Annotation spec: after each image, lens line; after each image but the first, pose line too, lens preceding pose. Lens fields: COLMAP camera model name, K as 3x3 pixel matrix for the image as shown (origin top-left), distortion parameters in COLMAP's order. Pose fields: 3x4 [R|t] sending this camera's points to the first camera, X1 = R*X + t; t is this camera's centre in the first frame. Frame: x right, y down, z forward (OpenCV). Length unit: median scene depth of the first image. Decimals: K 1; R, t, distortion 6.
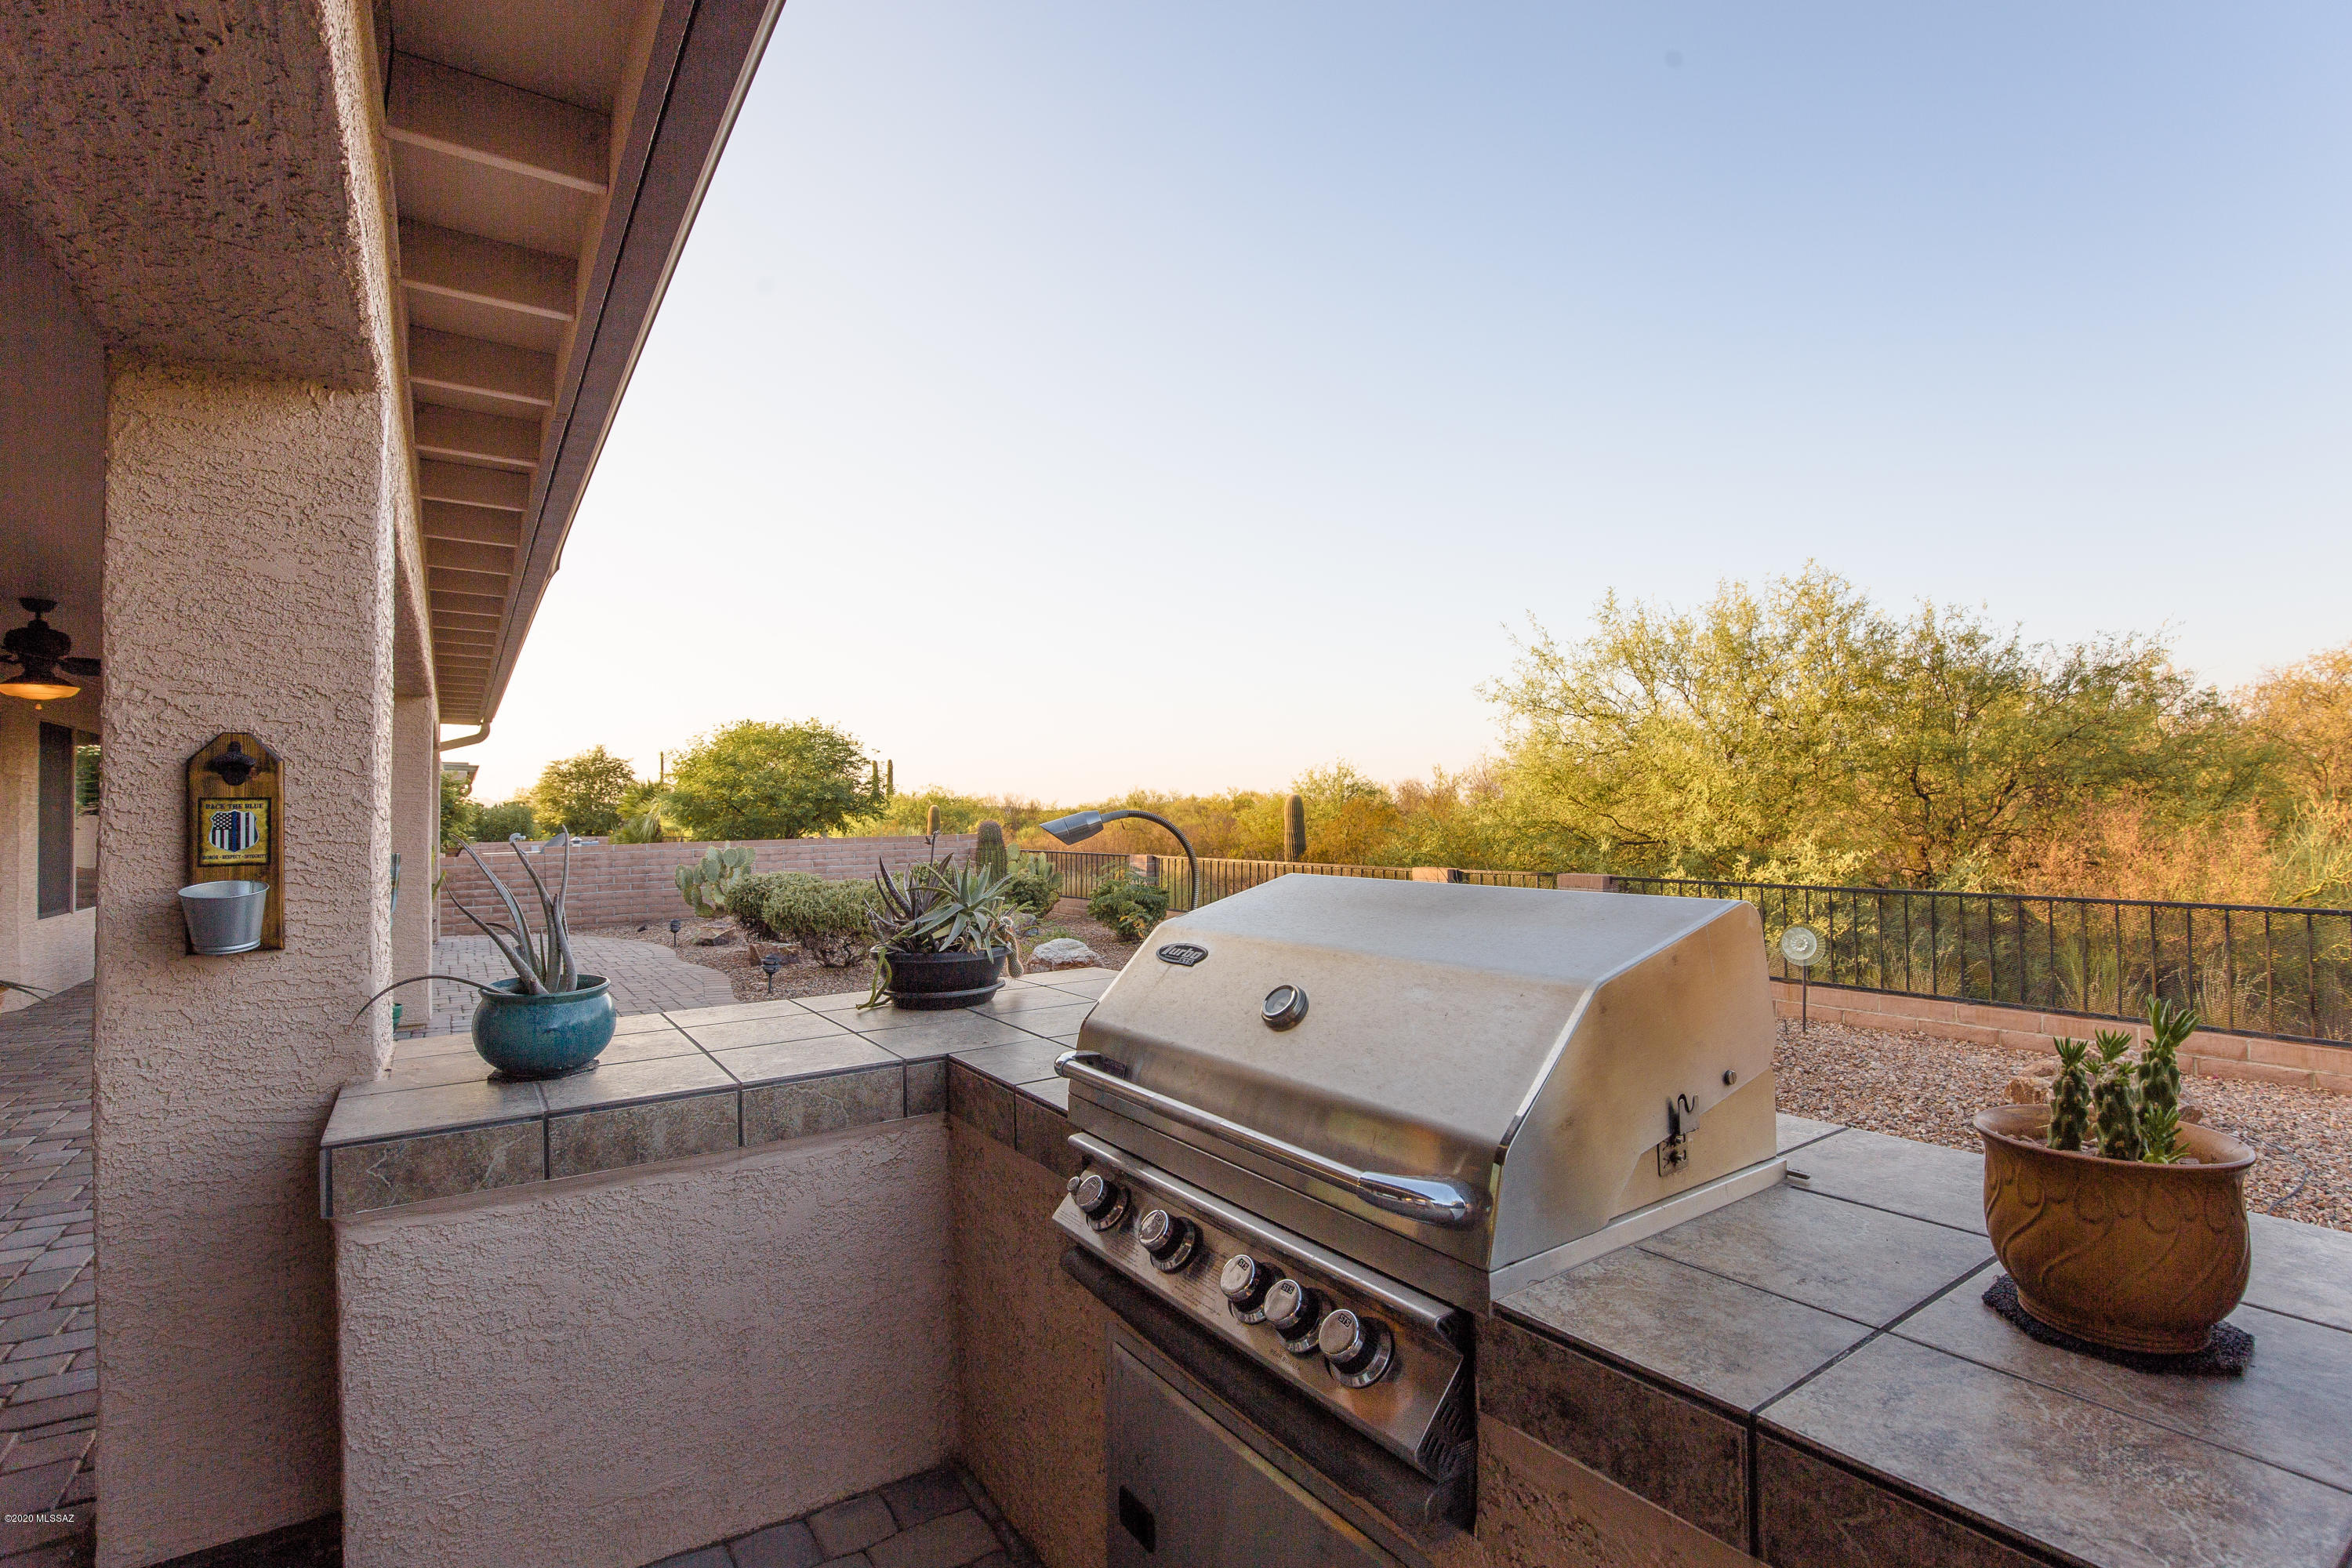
lens RADIAL K [[1070.1, 0, 1167.9], [0, 1070.1, 786.4], [0, 0, 1]] dist [-0.037323, 0.001515]
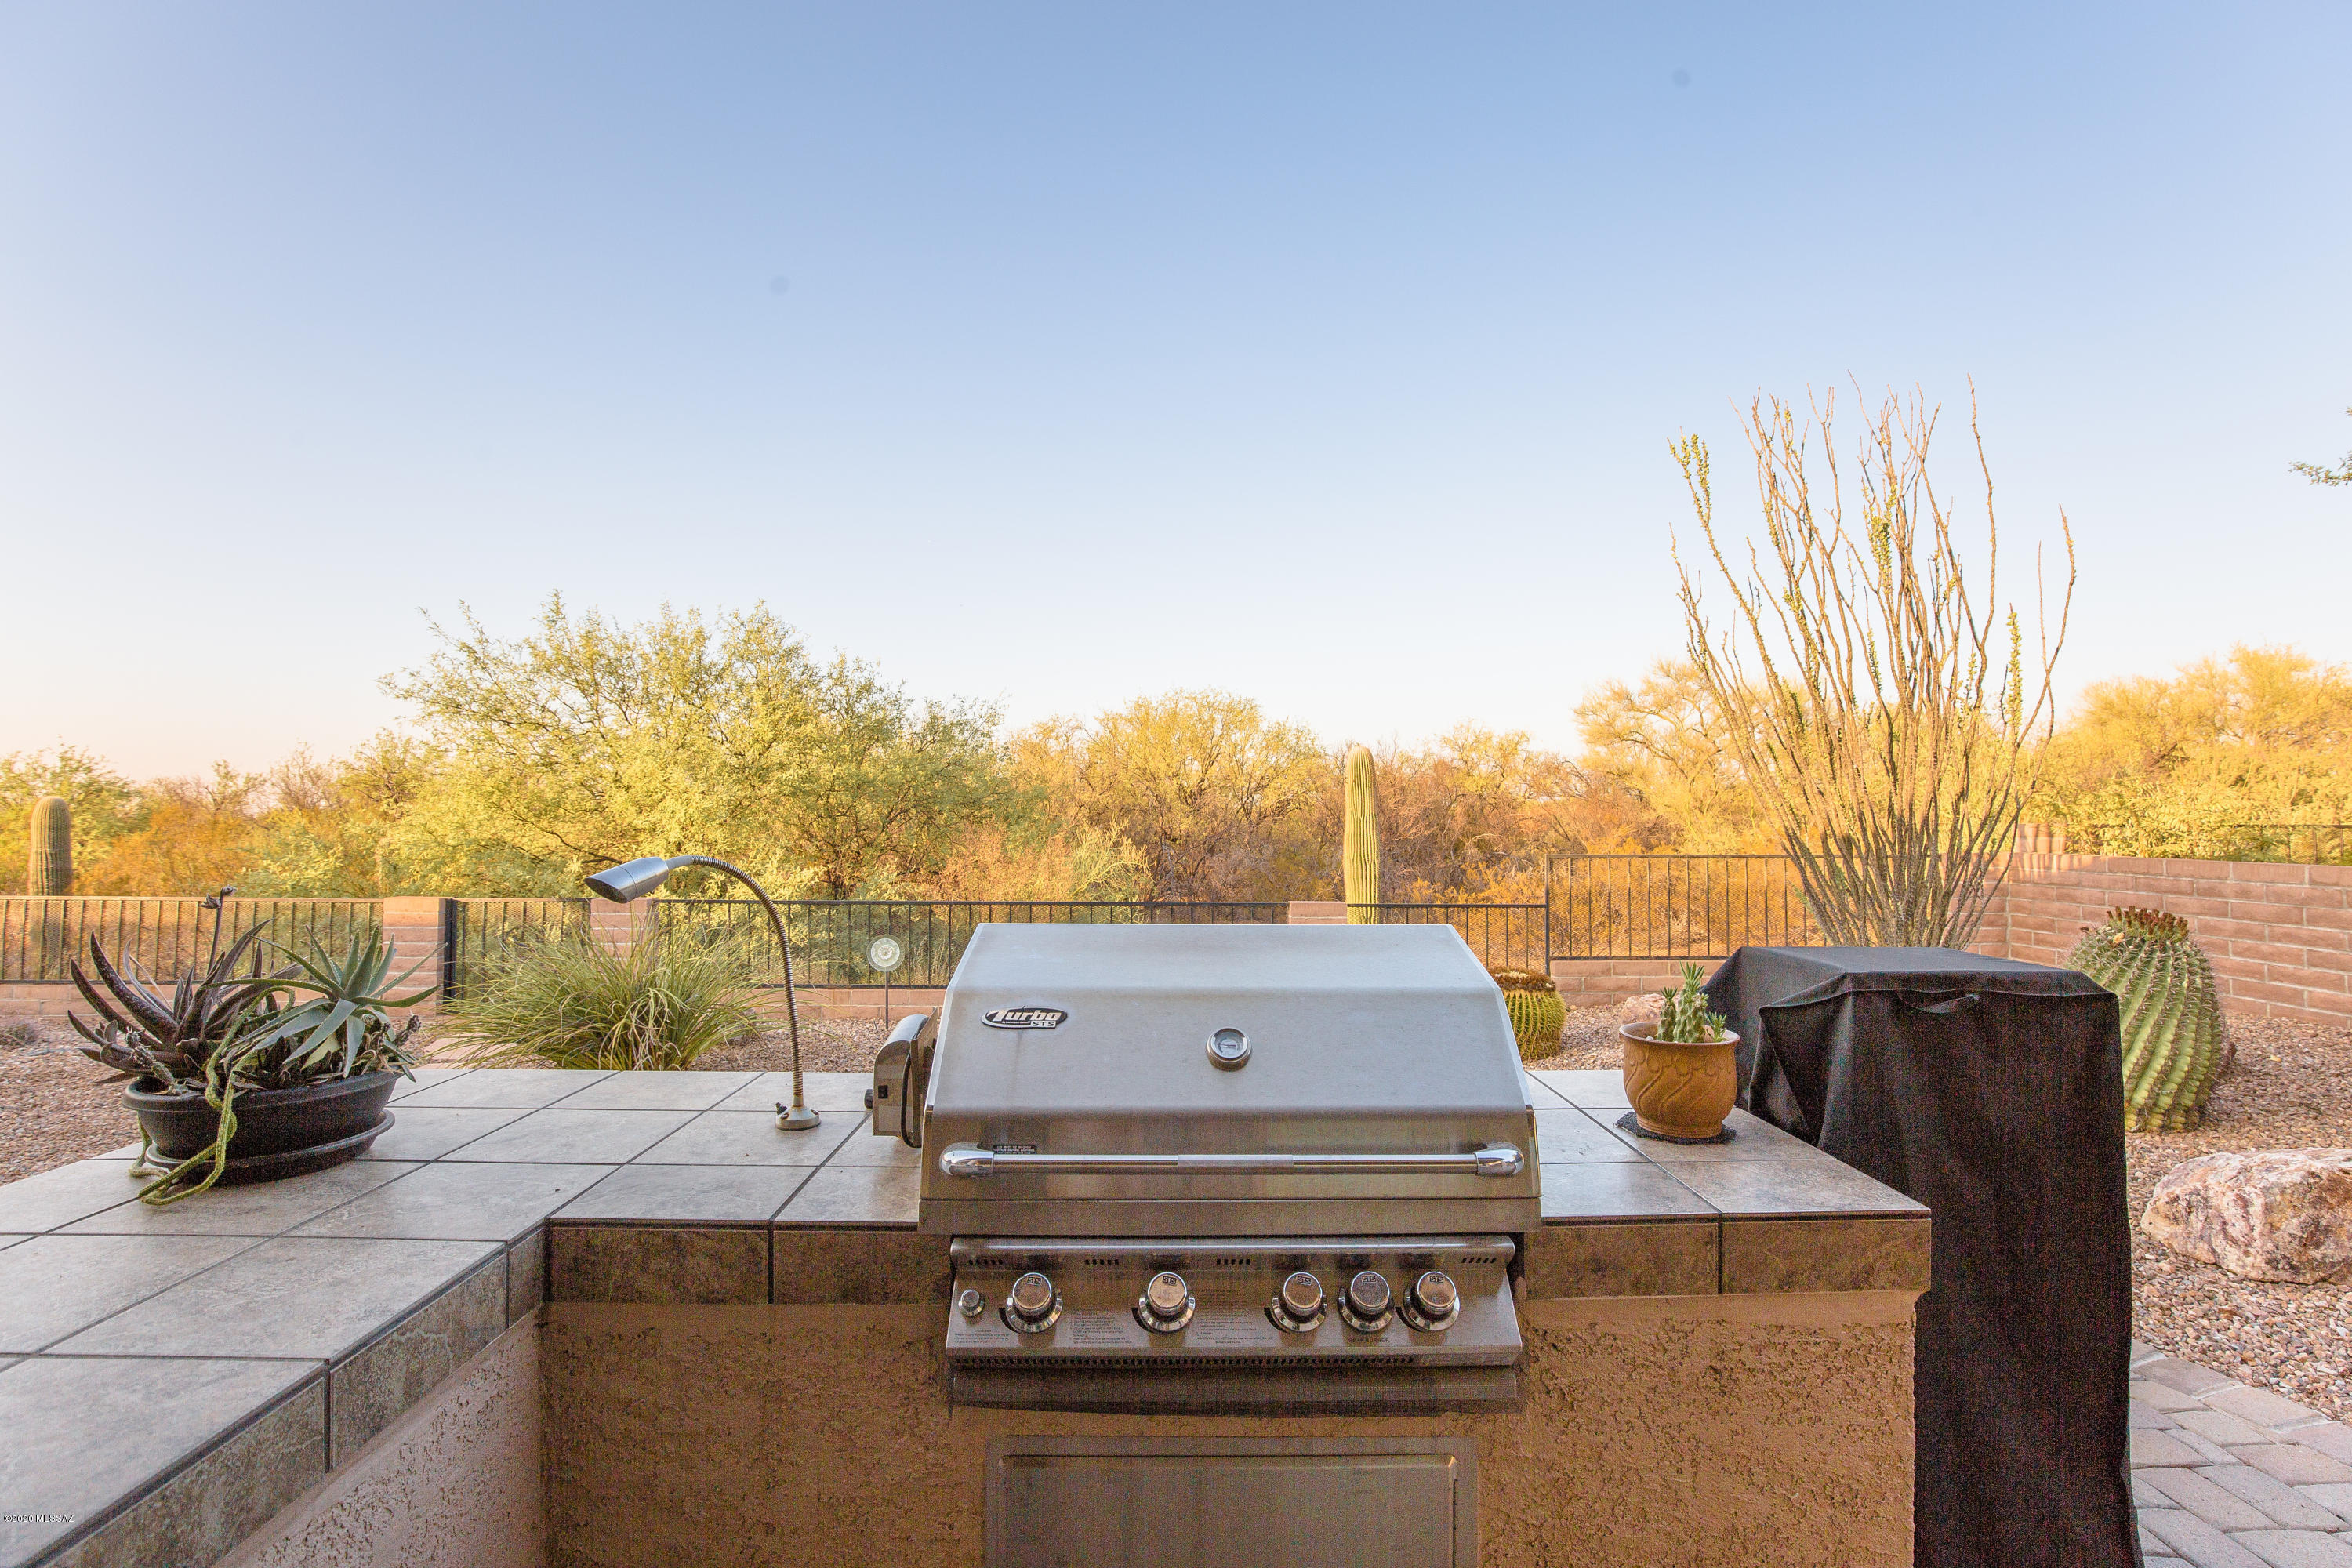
lens RADIAL K [[1070.1, 0, 1165.1], [0, 1070.1, 796.8], [0, 0, 1]] dist [-0.037323, 0.001515]
pose [[0.552621, 0.033943, 0.832741, -0.099818], [-0.030351, 0.999327, -0.020592, -0.002973], [-0.832880, -0.013895, 0.553279, 0.053925]]
